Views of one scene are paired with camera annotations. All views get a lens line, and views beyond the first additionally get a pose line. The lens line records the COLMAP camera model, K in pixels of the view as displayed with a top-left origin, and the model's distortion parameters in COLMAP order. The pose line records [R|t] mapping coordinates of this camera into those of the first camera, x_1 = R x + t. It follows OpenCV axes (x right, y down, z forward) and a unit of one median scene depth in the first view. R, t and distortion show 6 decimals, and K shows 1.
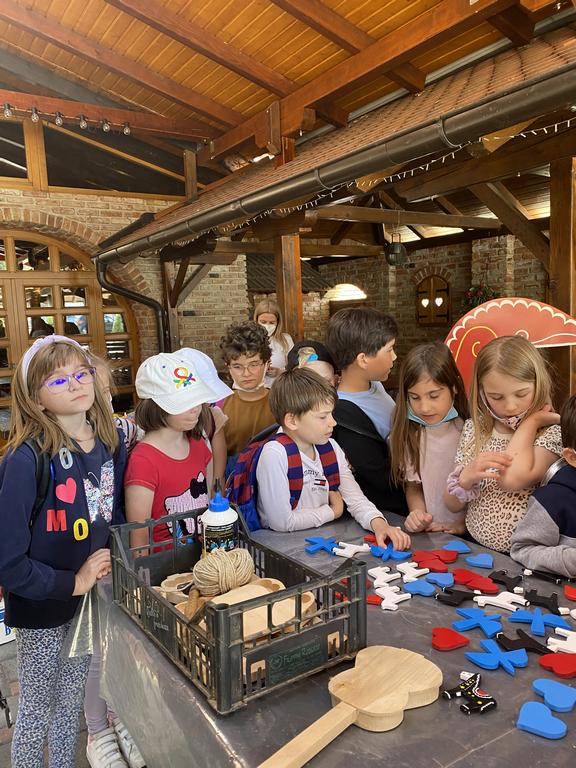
lens RADIAL K [[591.2, 0, 279.3], [0, 591.2, 384.4], [0, 0, 1]] dist [0.083239, -0.000550]
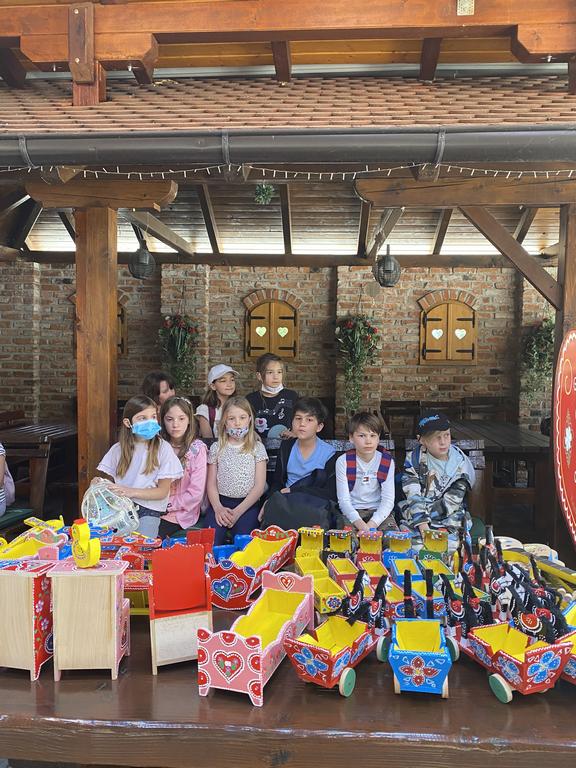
lens RADIAL K [[595.2, 0, 300.9], [0, 595.2, 381.4], [0, 0, 1]] dist [0.080316, -0.113917]
pose [[0.630485, 0.009970, 0.776138, -0.249005], [0.038894, 0.998256, -0.044418, -0.019024], [-0.775226, 0.058192, 0.628997, 0.303913]]
